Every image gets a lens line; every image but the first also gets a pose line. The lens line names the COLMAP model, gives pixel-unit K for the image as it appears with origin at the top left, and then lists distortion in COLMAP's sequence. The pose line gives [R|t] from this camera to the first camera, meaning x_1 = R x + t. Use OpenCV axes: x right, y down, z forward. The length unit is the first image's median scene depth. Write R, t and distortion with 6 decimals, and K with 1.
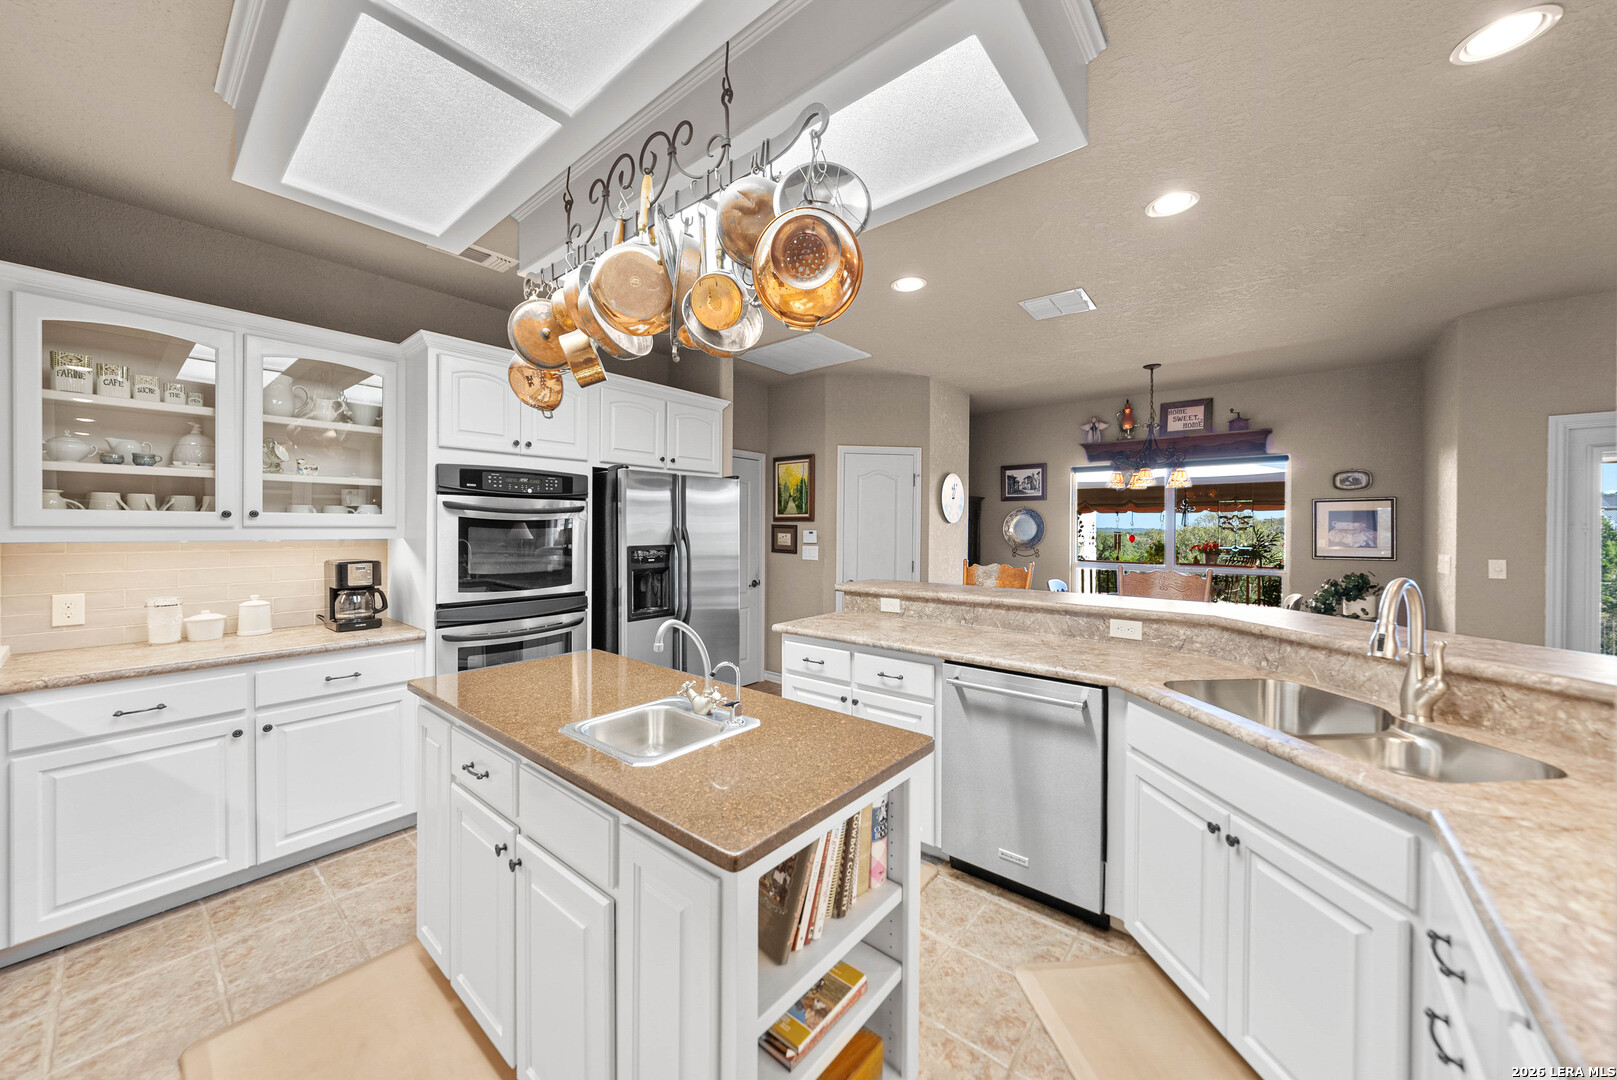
lens RADIAL K [[568.1, 0, 841.4], [0, 568.1, 531.9], [0, 0, 1]] dist [0.000901, -0.000135]
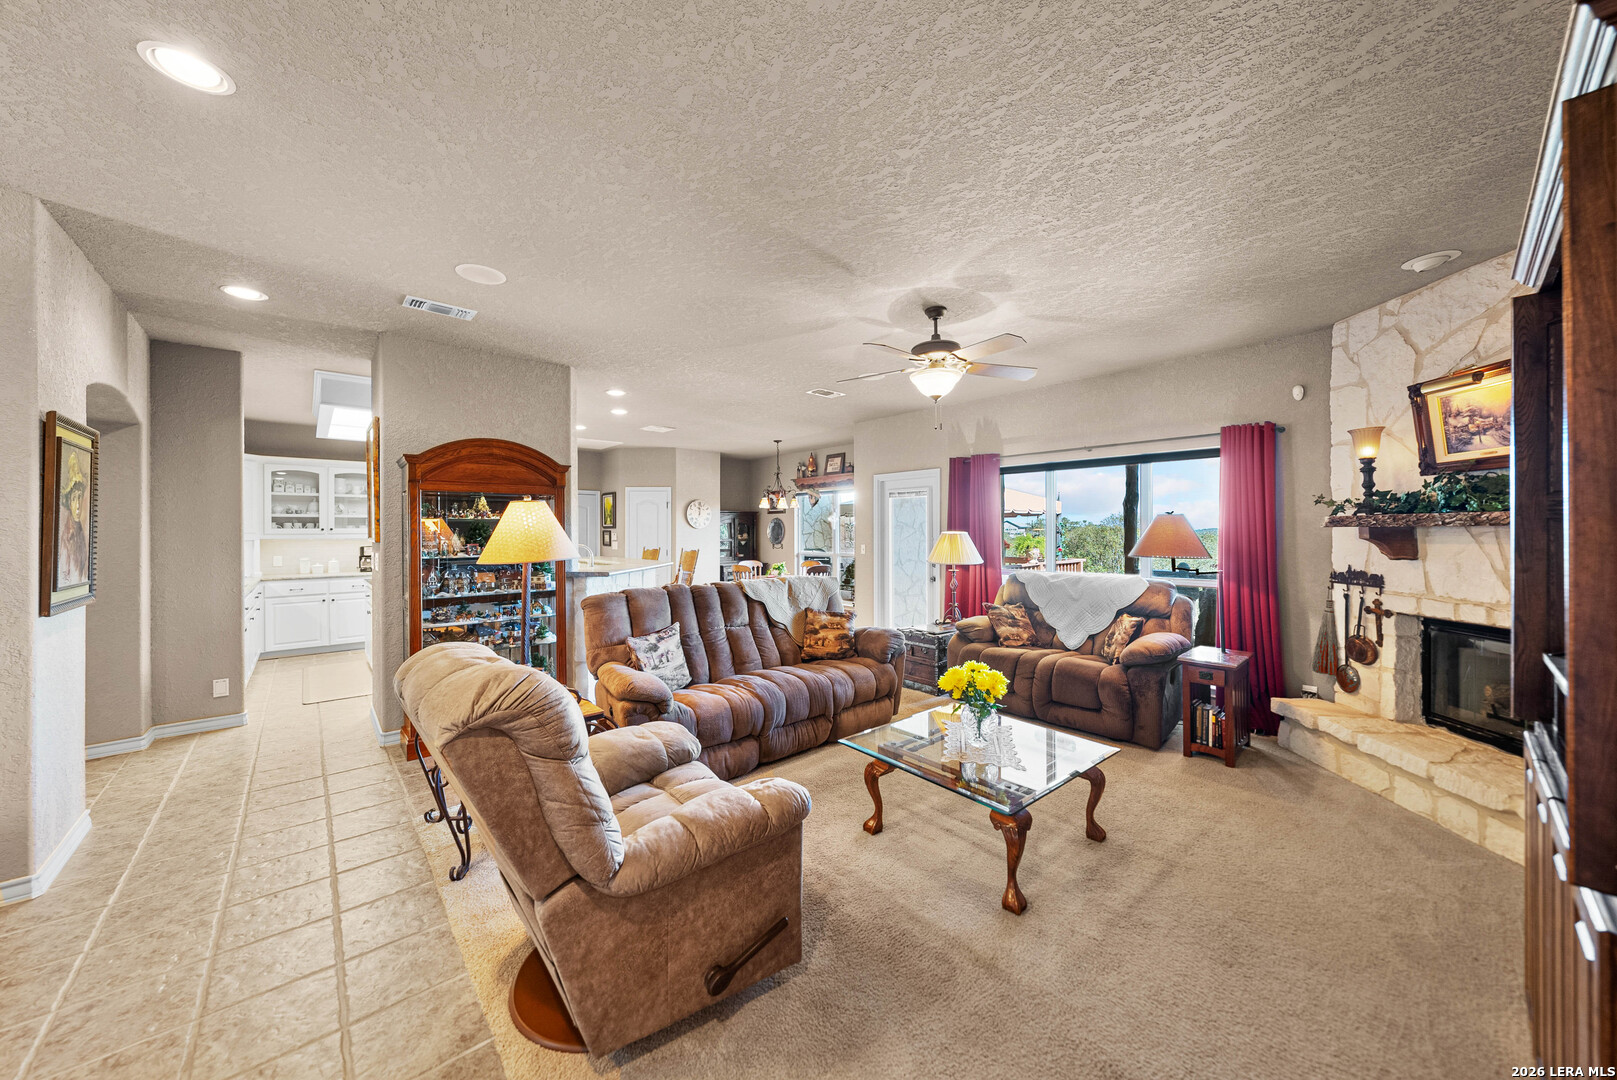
lens RADIAL K [[568.1, 0, 845.6], [0, 568.1, 533.8], [0, 0, 1]] dist [0.000901, -0.000135]
pose [[0.988727, -0.009364, -0.149433, 1.973712], [0.008838, 0.999952, -0.004188, 0.027881], [0.149465, 0.002821, 0.988763, -1.460896]]
